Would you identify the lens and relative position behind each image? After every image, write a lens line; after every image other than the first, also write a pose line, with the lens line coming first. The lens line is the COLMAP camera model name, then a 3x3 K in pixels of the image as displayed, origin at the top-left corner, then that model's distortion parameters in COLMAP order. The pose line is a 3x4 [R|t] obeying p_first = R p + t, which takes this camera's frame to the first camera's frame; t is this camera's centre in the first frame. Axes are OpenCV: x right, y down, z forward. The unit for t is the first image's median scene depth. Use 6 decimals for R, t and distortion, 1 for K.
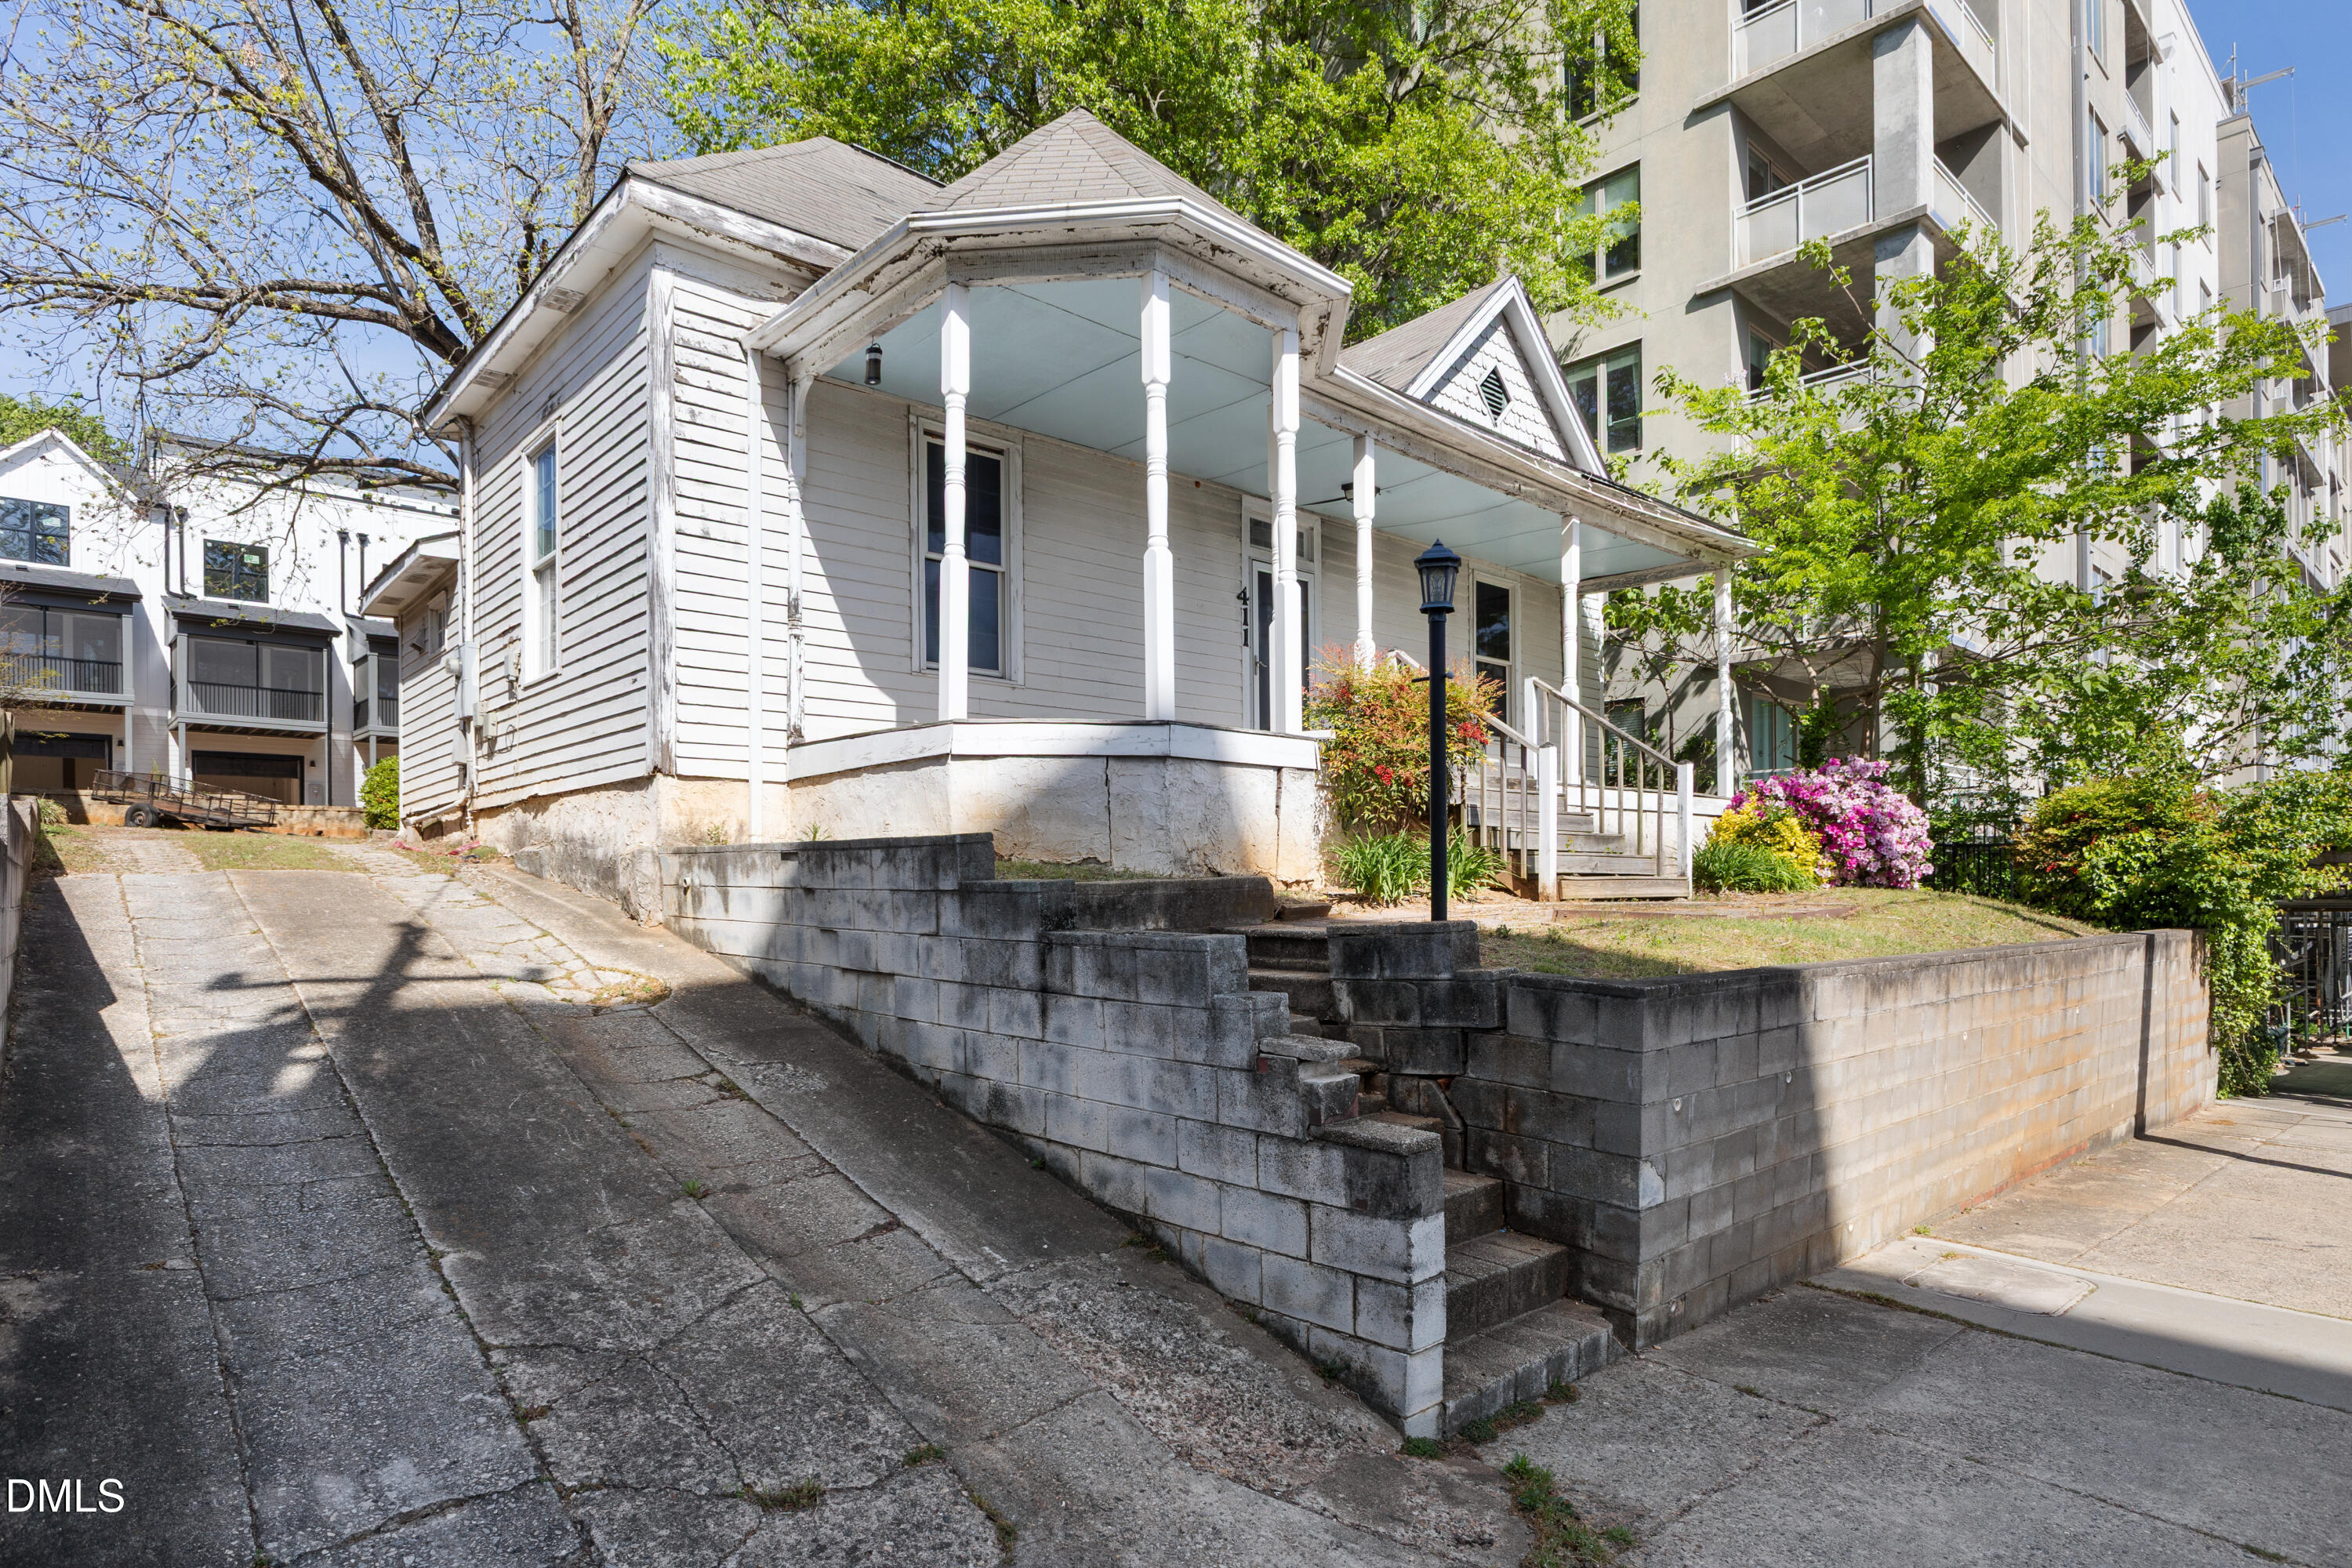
lens RADIAL K [[1266.9, 0, 1127.5], [0, 1266.9, 896.0], [0, 0, 1]] dist [-0.018259, 0.001324]
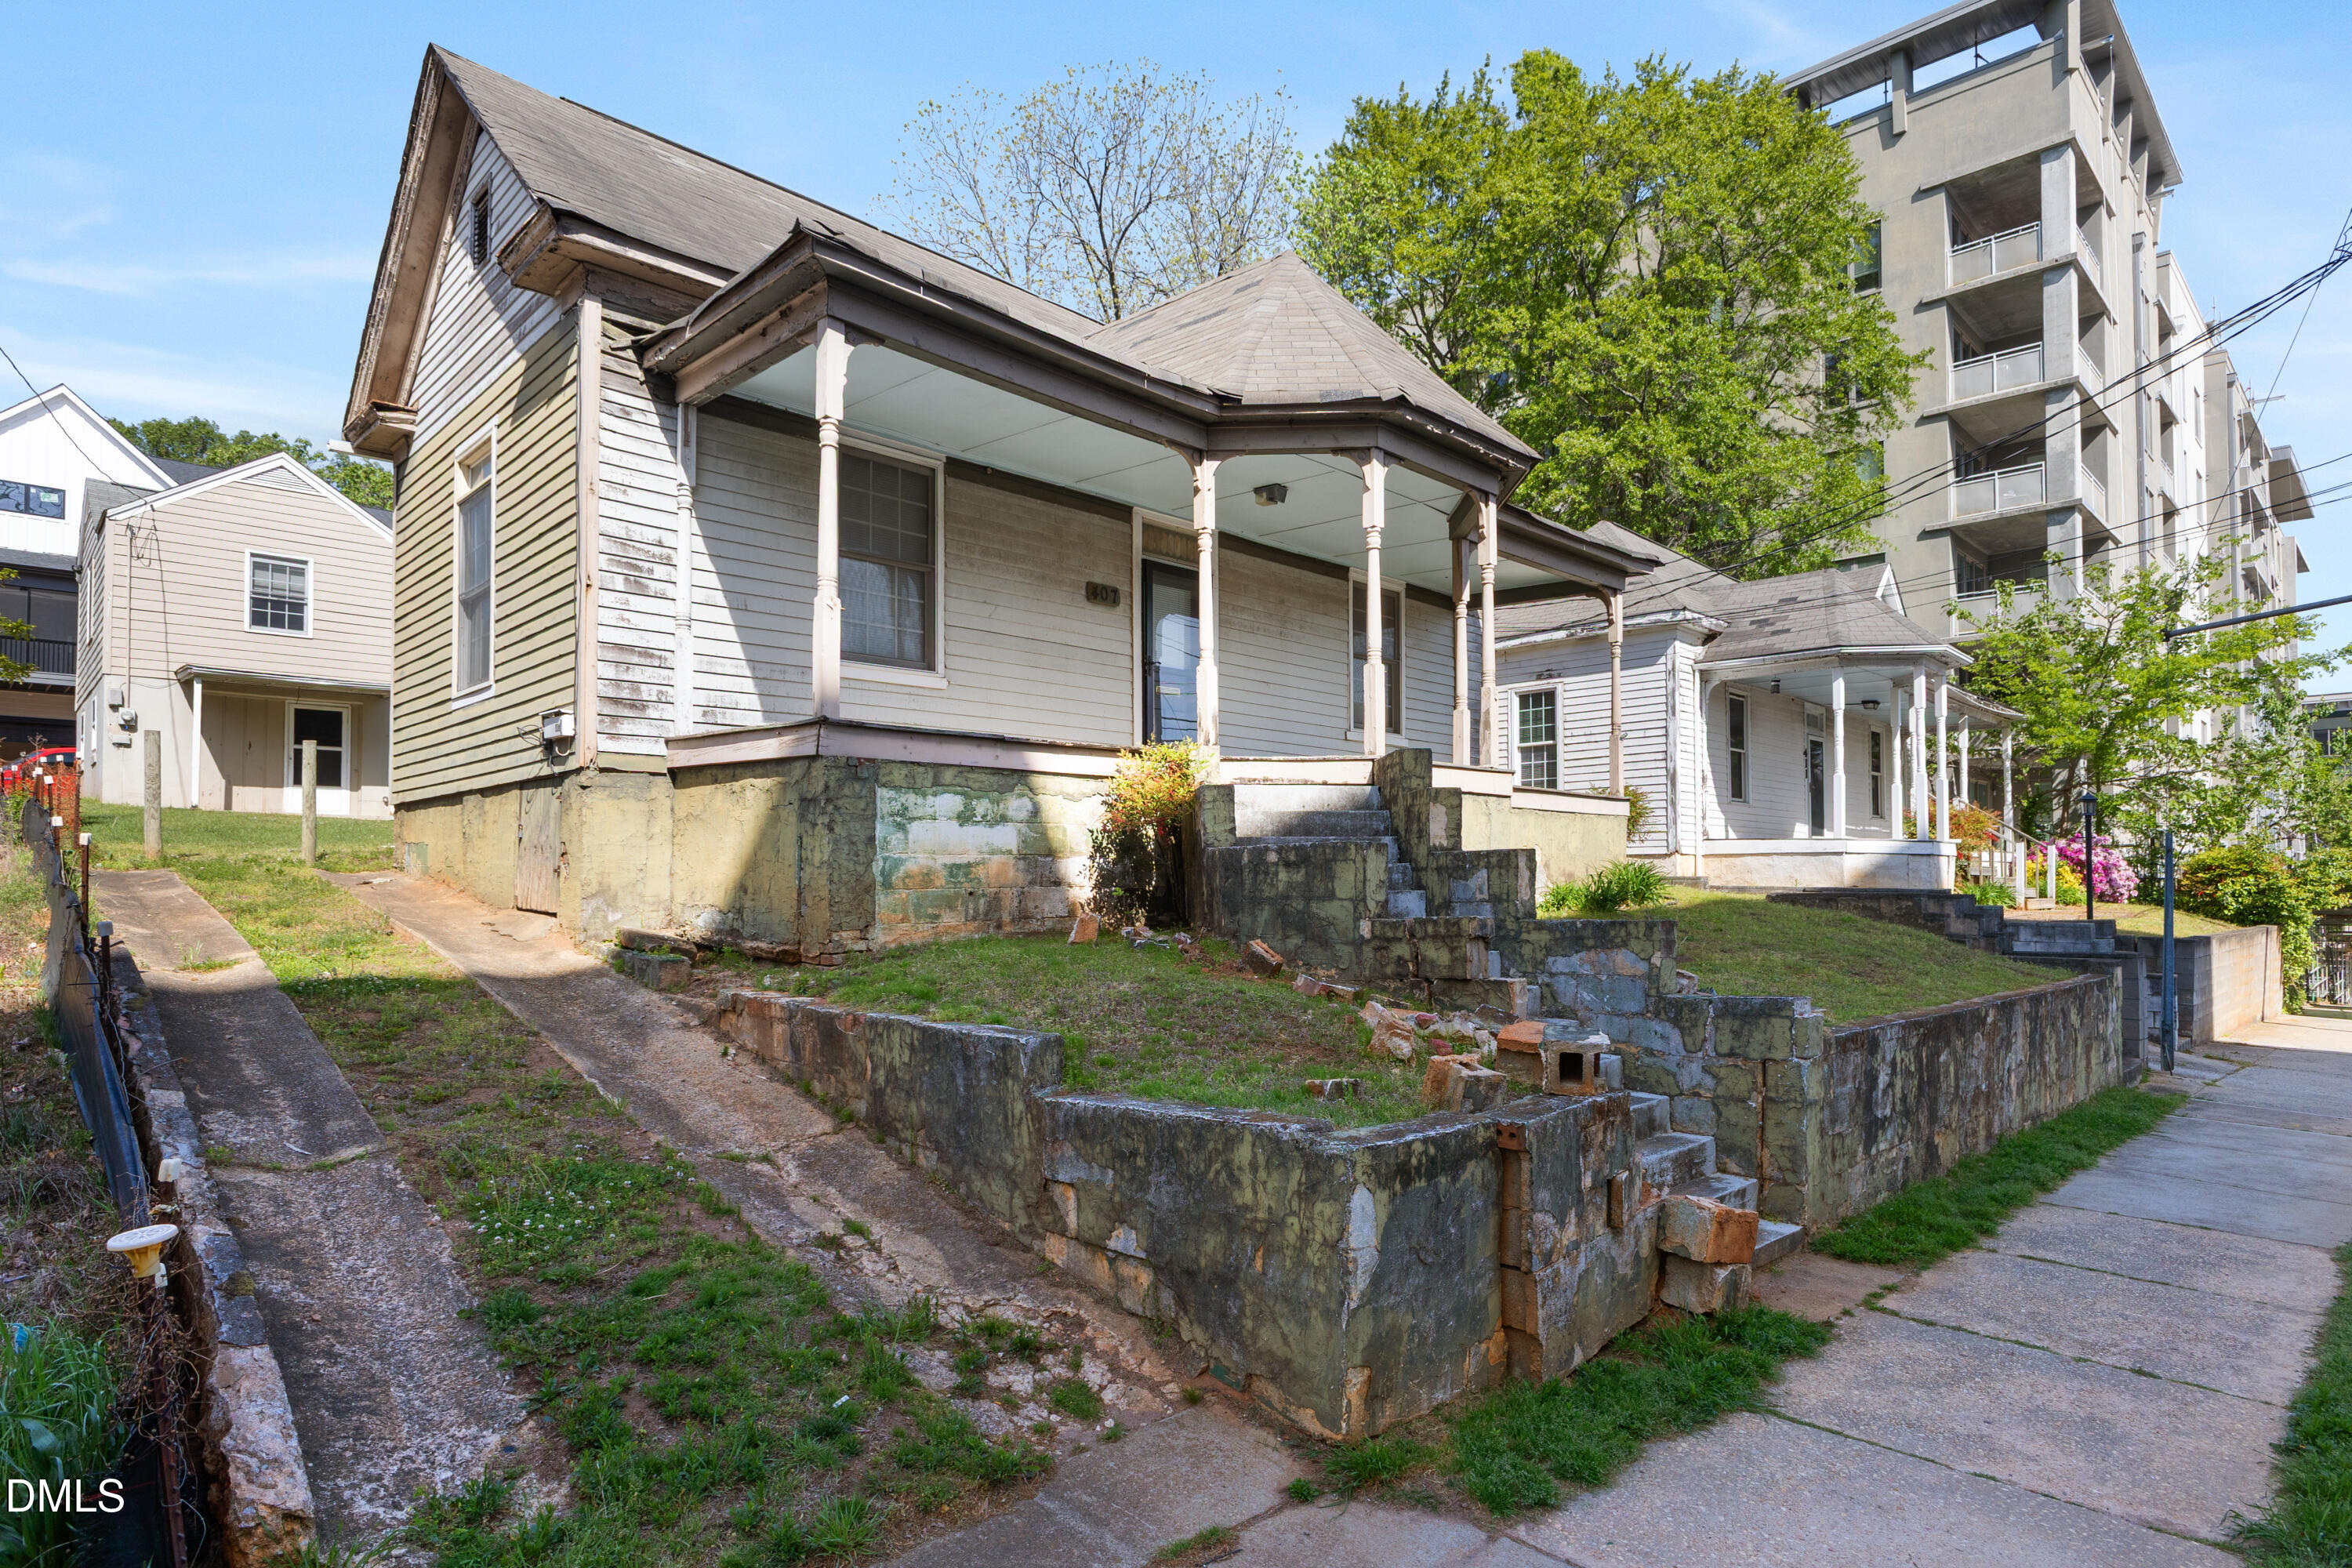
lens RADIAL K [[1242.7, 0, 1120.4], [0, 1242.7, 854.5], [0, 0, 1]] dist [-0.003446, -0.000251]
pose [[0.999185, 0.009735, 0.039172, -1.050787], [-0.008698, 0.999609, -0.026568, -0.017175], [-0.039416, 0.026205, 0.998879, -0.893215]]
